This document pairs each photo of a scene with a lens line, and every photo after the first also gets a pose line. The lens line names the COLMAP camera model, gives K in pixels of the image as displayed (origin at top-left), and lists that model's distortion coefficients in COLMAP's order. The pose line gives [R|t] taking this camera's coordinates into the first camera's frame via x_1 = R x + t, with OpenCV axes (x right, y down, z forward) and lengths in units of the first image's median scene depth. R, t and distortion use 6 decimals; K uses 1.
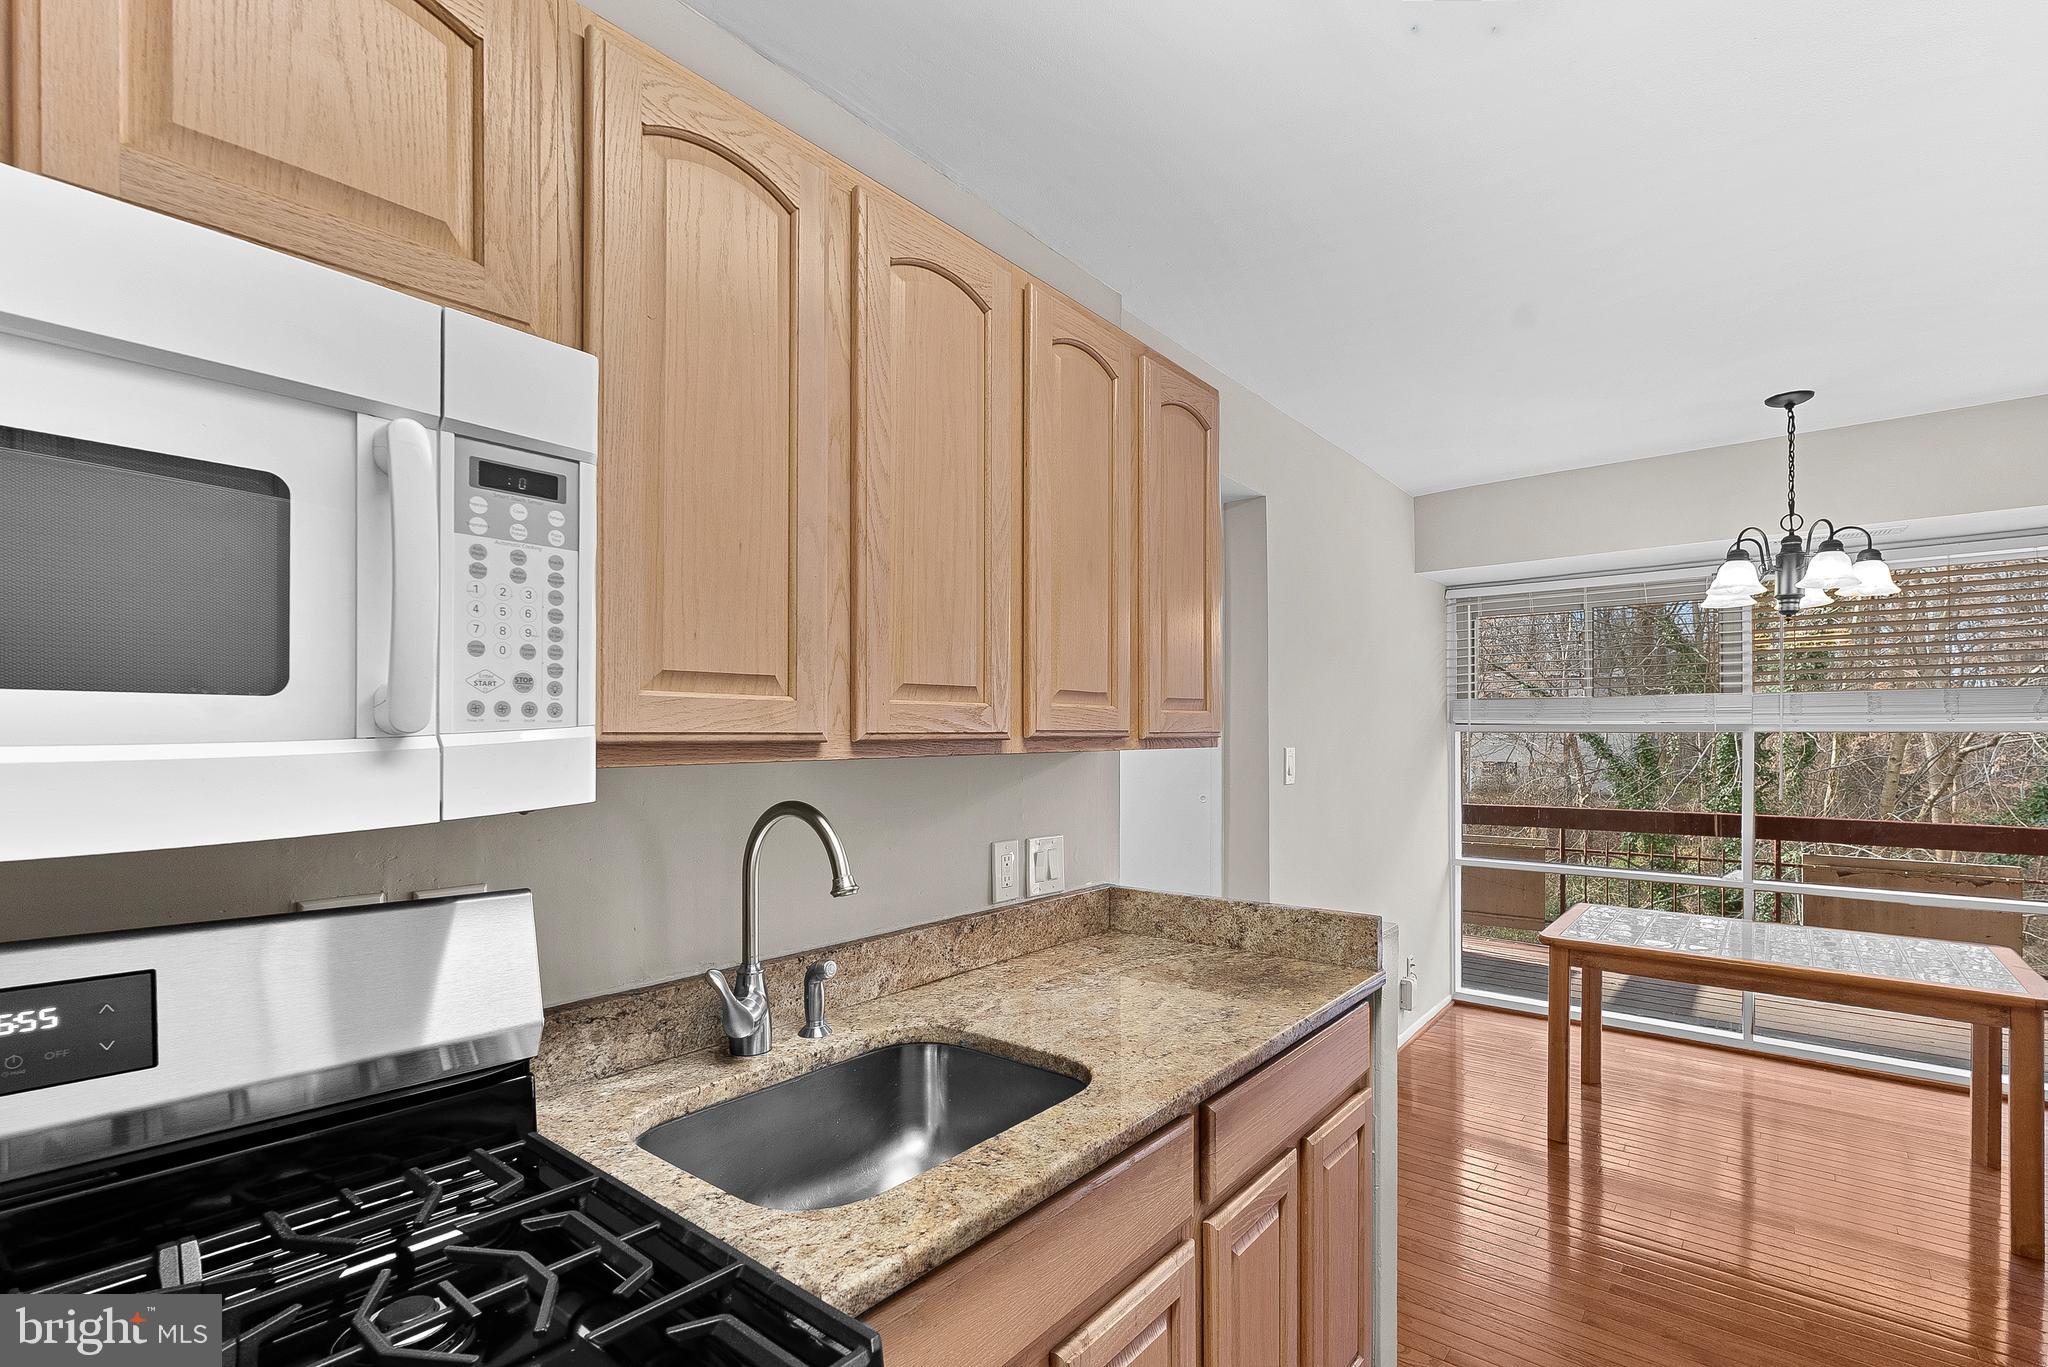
lens RADIAL K [[921.4, 0, 1037.0], [0, 921.4, 742.2], [0, 0, 1]] dist [-0.007000, 0.001815]
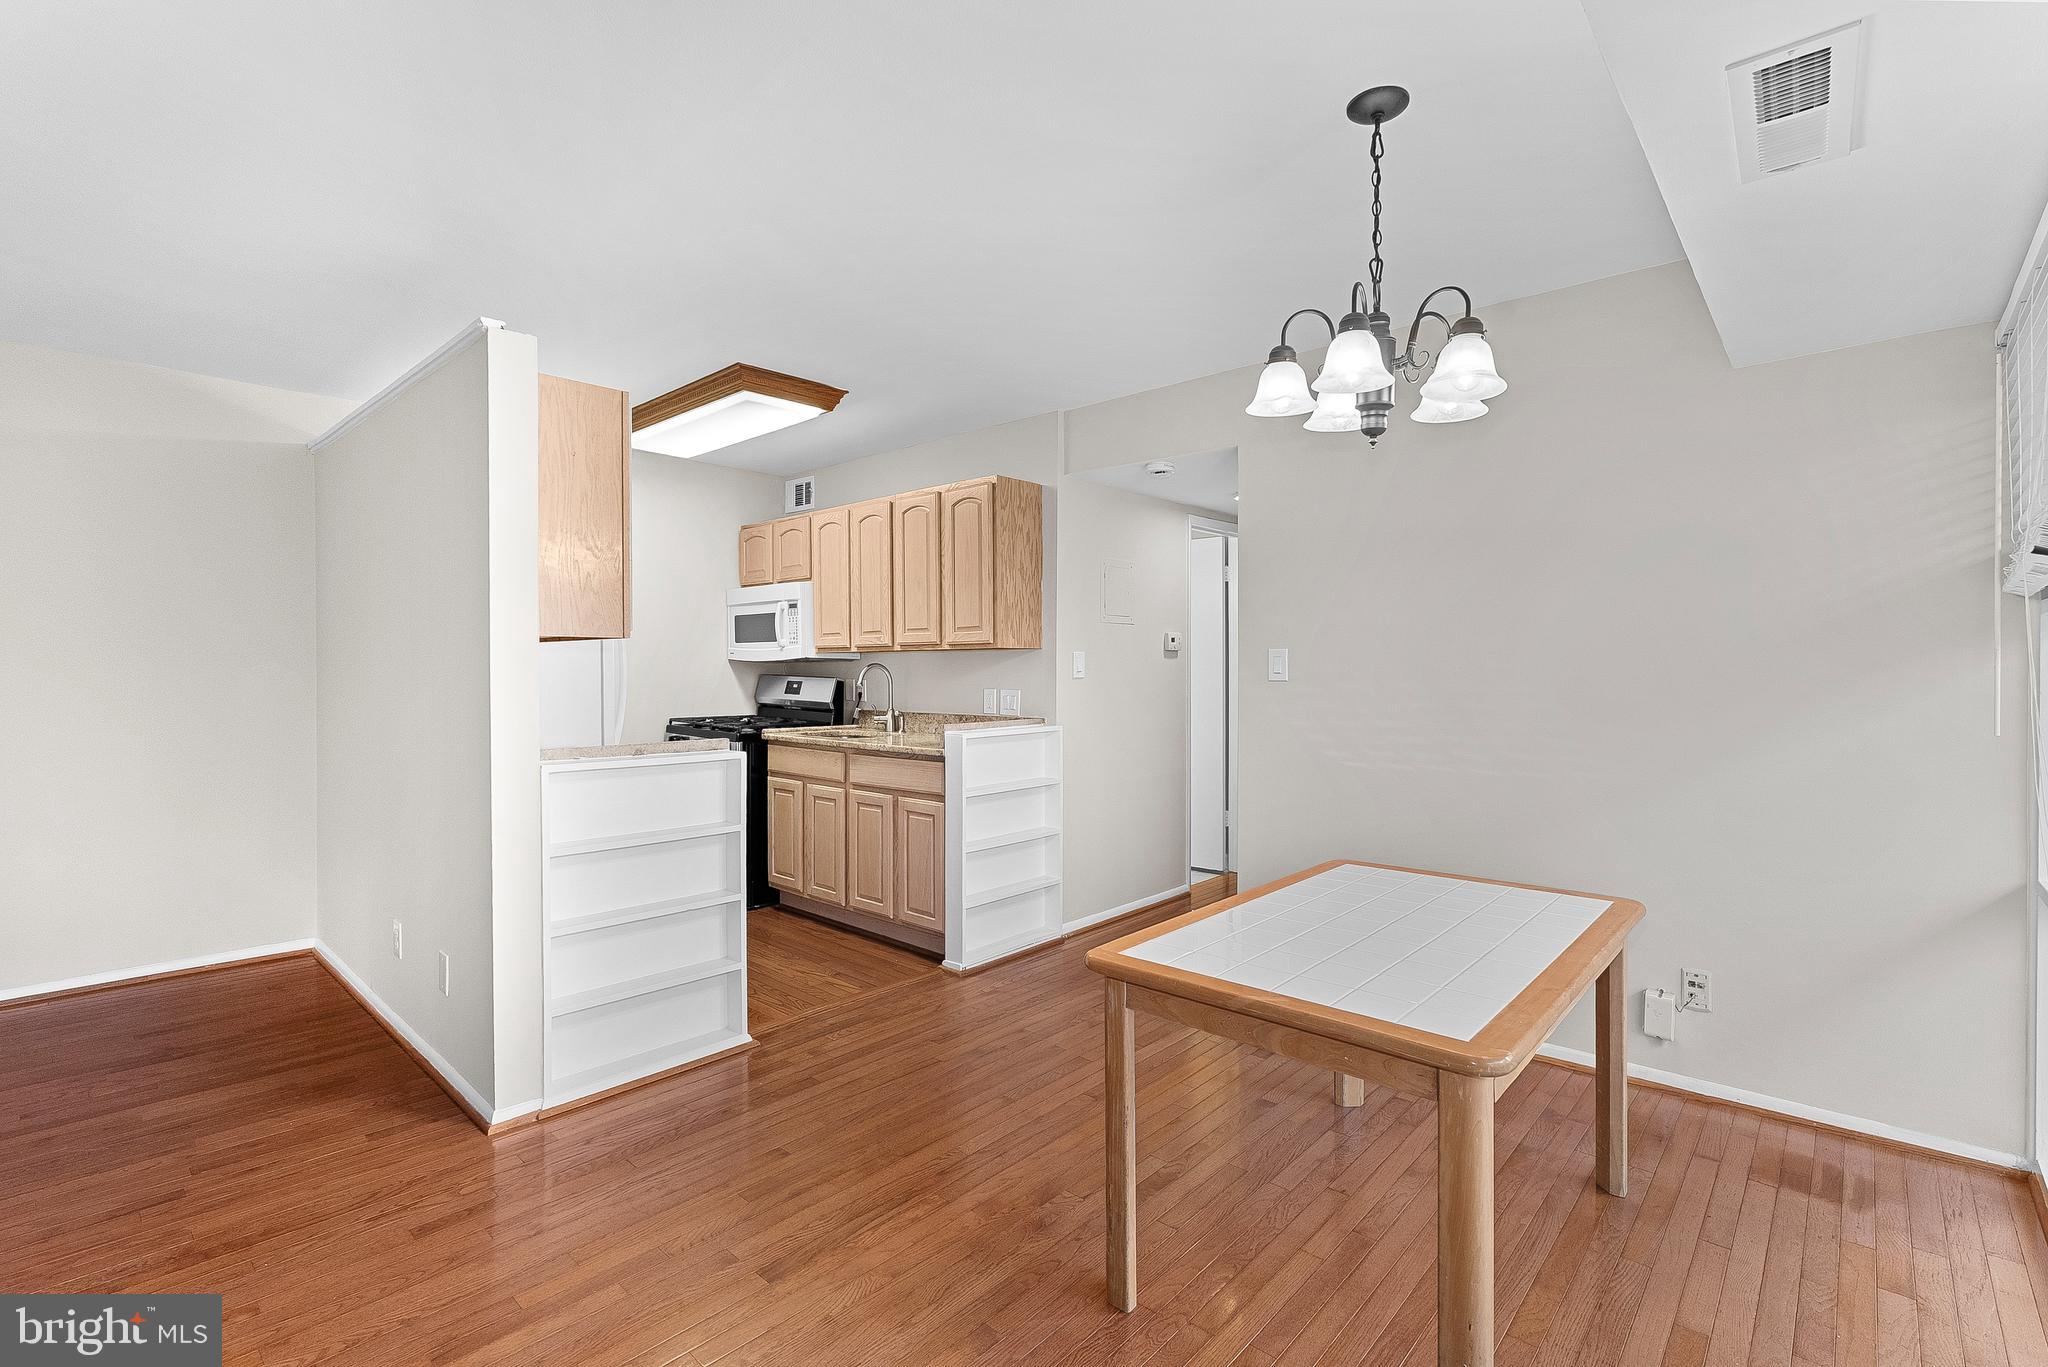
lens RADIAL K [[921.4, 0, 1035.3], [0, 921.4, 694.5], [0, 0, 1]] dist [-0.007000, 0.001815]
pose [[-0.049979, 0.029154, -0.998325, 1.506558], [-0.008690, 0.999523, 0.029624, 0.031975], [0.998712, 0.010156, -0.049702, 0.791646]]
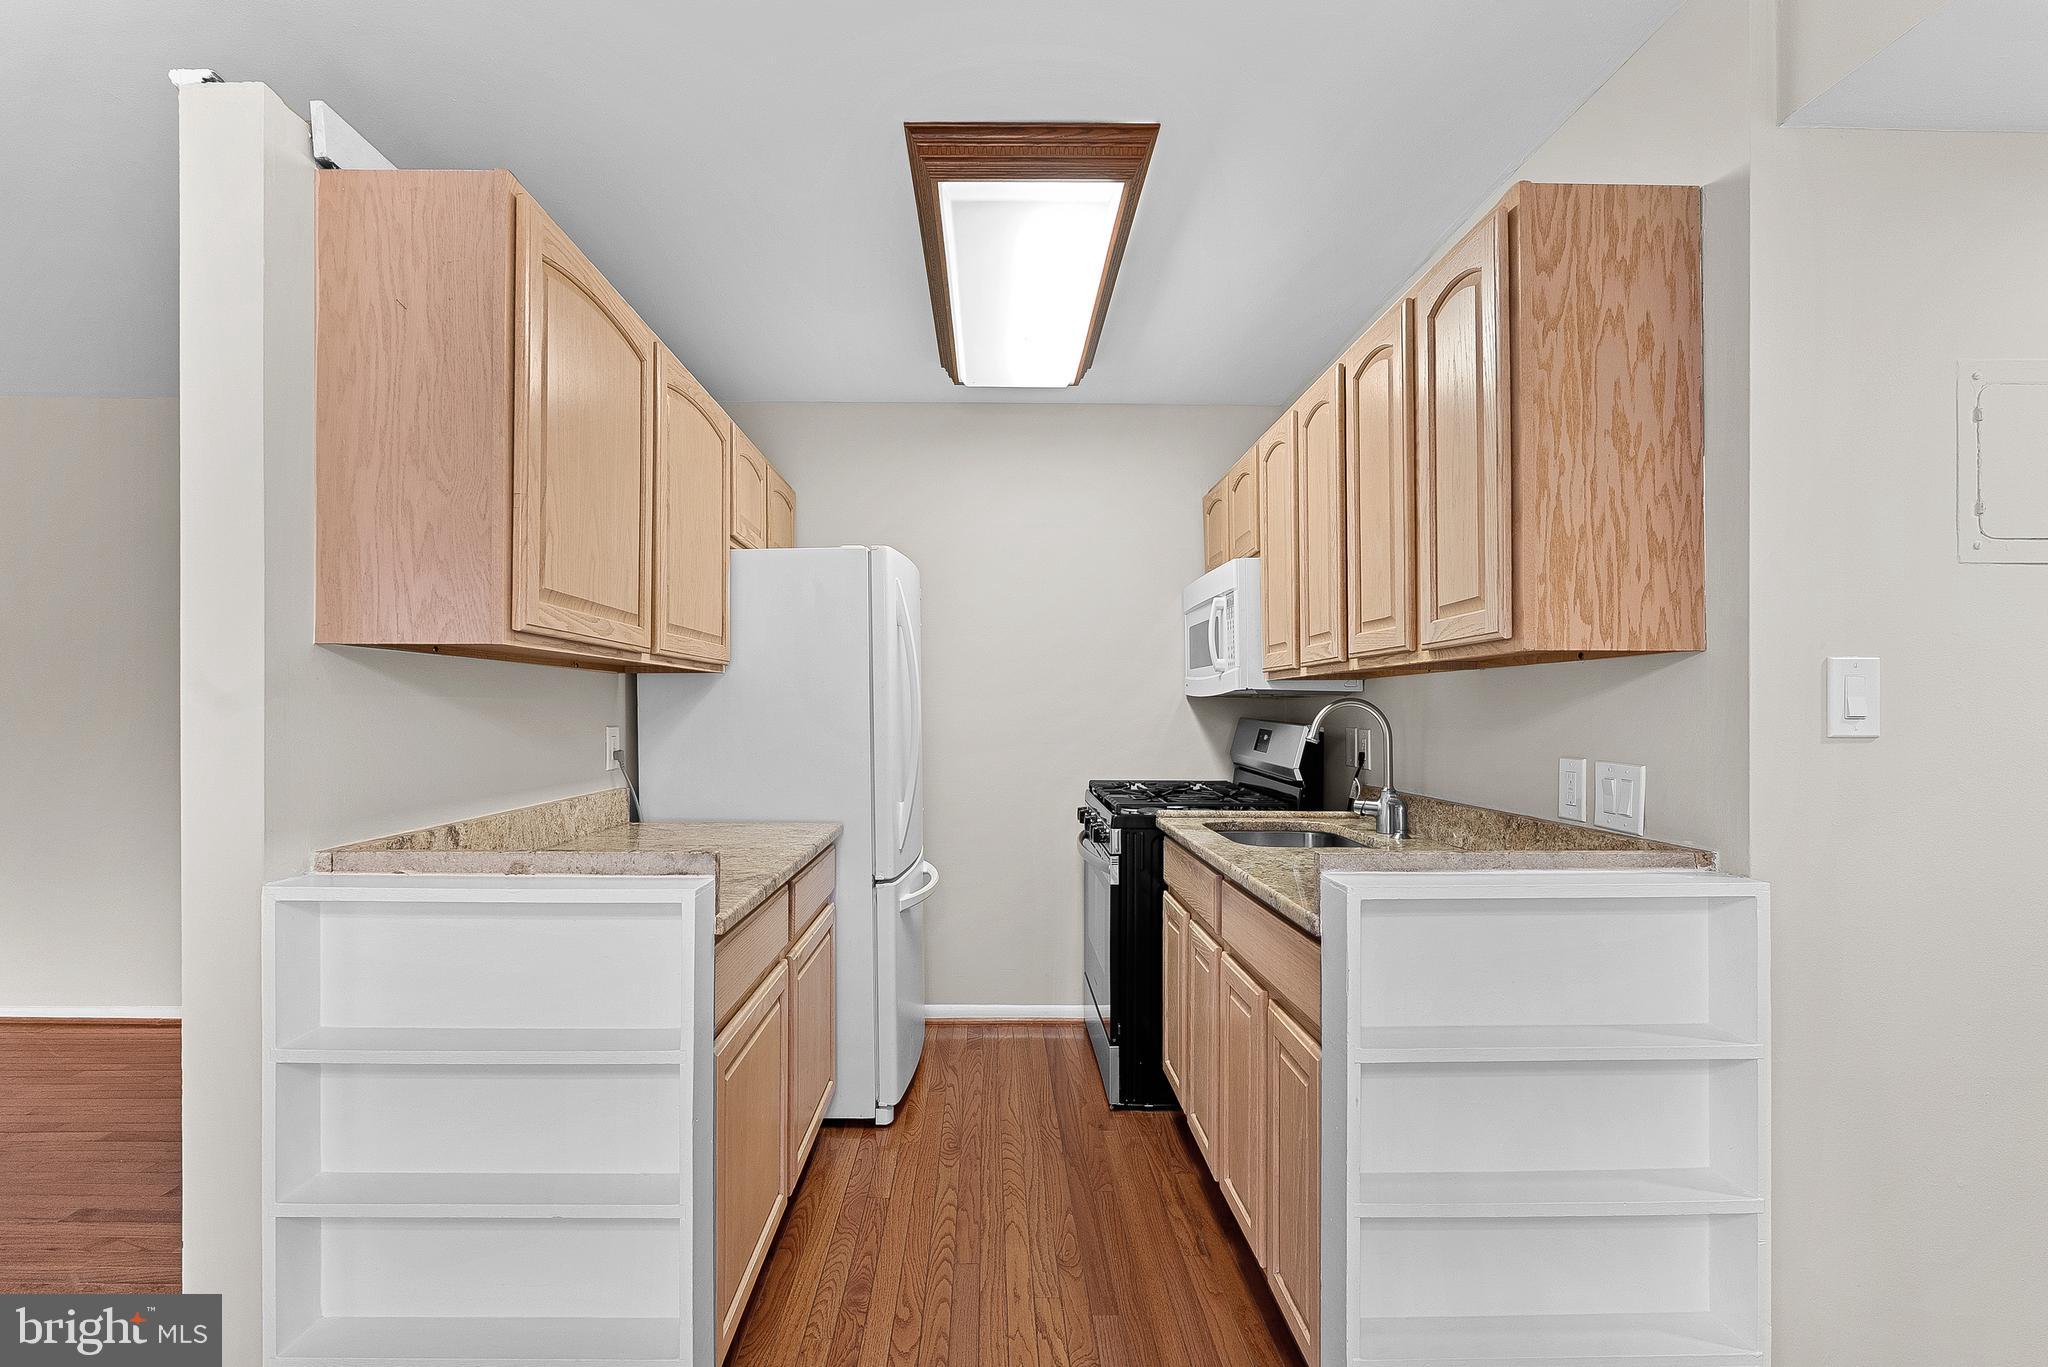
lens RADIAL K [[921.4, 0, 1003.7], [0, 921.4, 702.8], [0, 0, 1]] dist [-0.007000, 0.001815]
pose [[-0.767068, -0.006695, -0.641531, 0.669869], [-0.007895, 0.999968, -0.000996, 0.035066], [0.641517, 0.004301, -0.767096, 0.869980]]
